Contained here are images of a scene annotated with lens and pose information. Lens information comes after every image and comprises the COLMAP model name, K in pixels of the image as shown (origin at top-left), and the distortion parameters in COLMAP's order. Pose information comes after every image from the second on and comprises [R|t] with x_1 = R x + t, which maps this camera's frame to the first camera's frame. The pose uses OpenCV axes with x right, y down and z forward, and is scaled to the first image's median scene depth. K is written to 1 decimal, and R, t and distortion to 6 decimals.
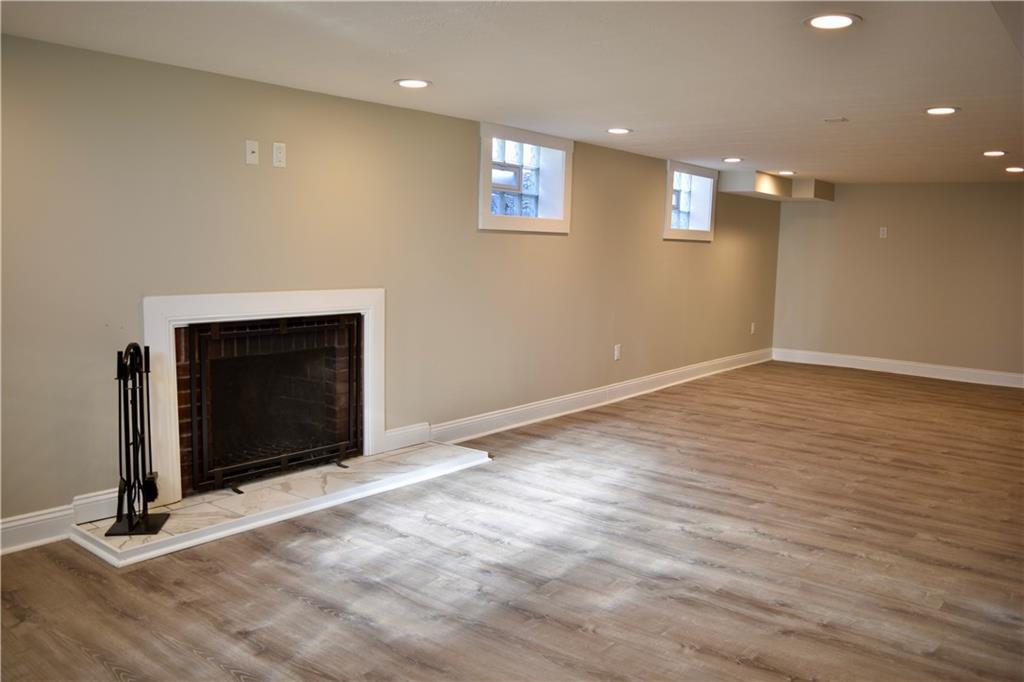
lens RADIAL K [[811.2, 0, 512.0], [0, 811.2, 341.0], [0, 0, 1]] dist [-0.075127, 0.001532]
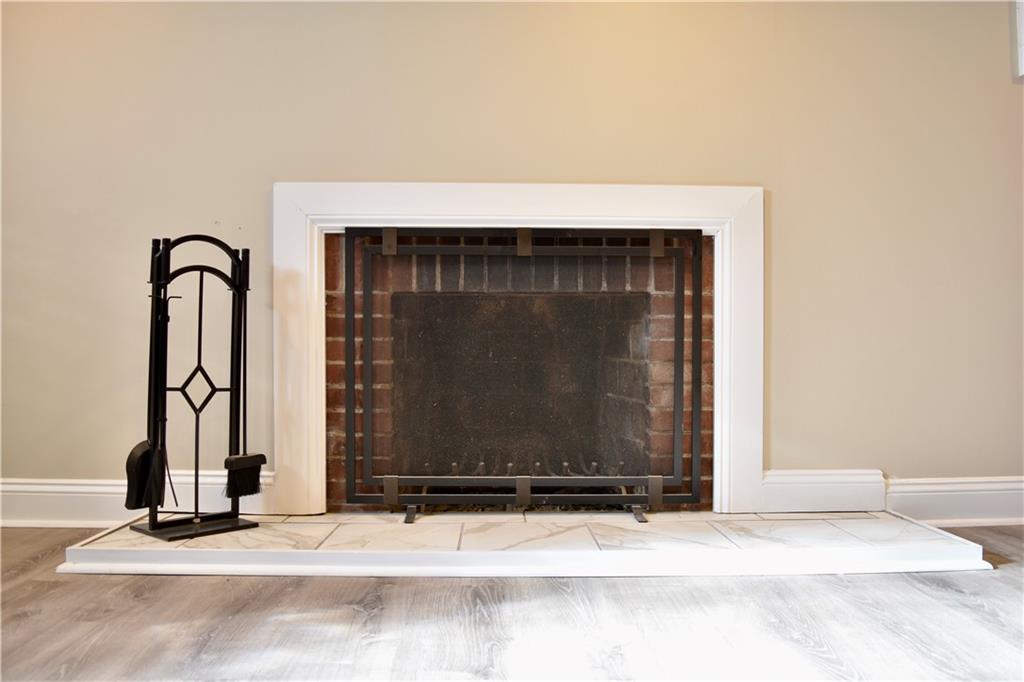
lens RADIAL K [[811.2, 0, 512.0], [0, 811.2, 341.0], [0, 0, 1]] dist [-0.075127, 0.001532]
pose [[0.649572, -0.017679, -0.760095, 0.143178], [-0.076515, 0.993134, -0.088489, 0.103100], [0.756440, 0.115639, 0.643759, 0.649776]]
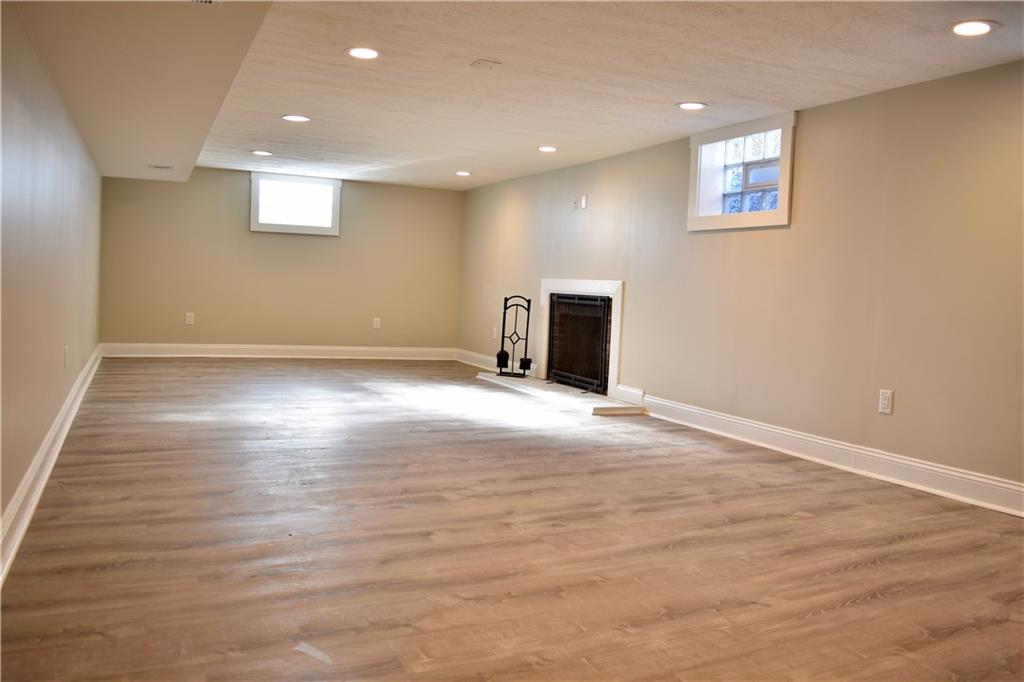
lens RADIAL K [[781.0, 0, 512.0], [0, 781.0, 341.0], [0, 0, 1]] dist [-0.225404, -0.000920]
pose [[-0.444218, 0.015572, -0.895783, 1.294750], [-0.158869, 0.982635, 0.095865, -0.068538], [0.881720, 0.184897, -0.434030, 1.648675]]
